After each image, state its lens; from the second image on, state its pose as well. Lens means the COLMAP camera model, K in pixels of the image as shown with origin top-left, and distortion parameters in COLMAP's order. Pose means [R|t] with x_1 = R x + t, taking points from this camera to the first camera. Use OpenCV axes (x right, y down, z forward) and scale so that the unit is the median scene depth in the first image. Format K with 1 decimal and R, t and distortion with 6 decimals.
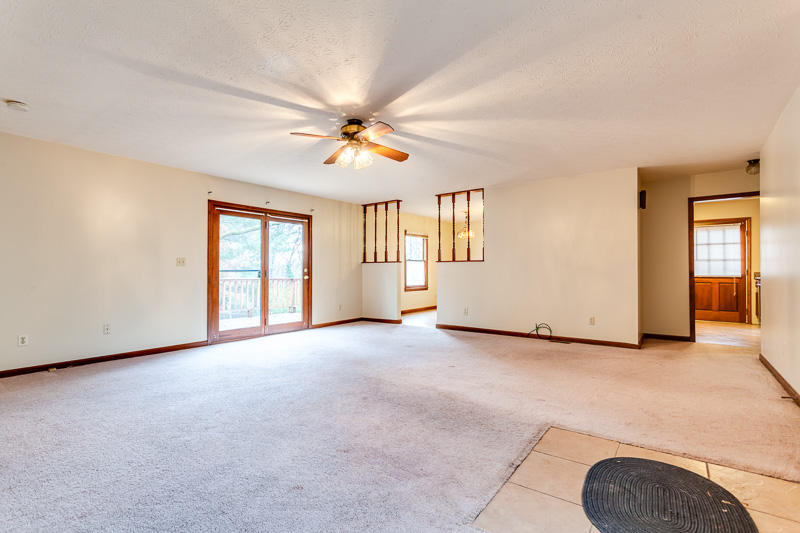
lens RADIAL K [[381.9, 0, 397.8], [0, 381.9, 269.5], [0, 0, 1]] dist [-0.000783, 0.007266]
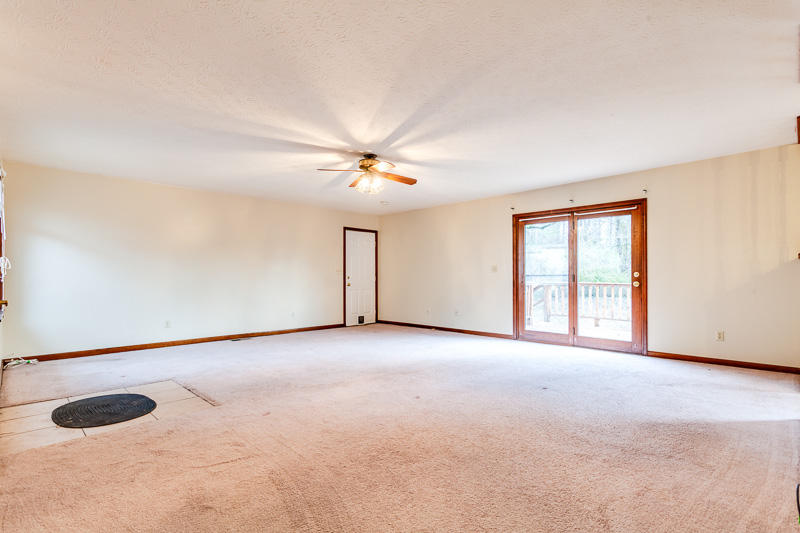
lens RADIAL K [[381.9, 0, 397.8], [0, 381.9, 269.5], [0, 0, 1]] dist [-0.000783, 0.007266]
pose [[-0.138008, -0.018568, -0.990257, 0.624898], [0.006988, 0.999781, -0.019721, 0.004589], [0.990406, -0.009642, -0.137848, 0.715698]]
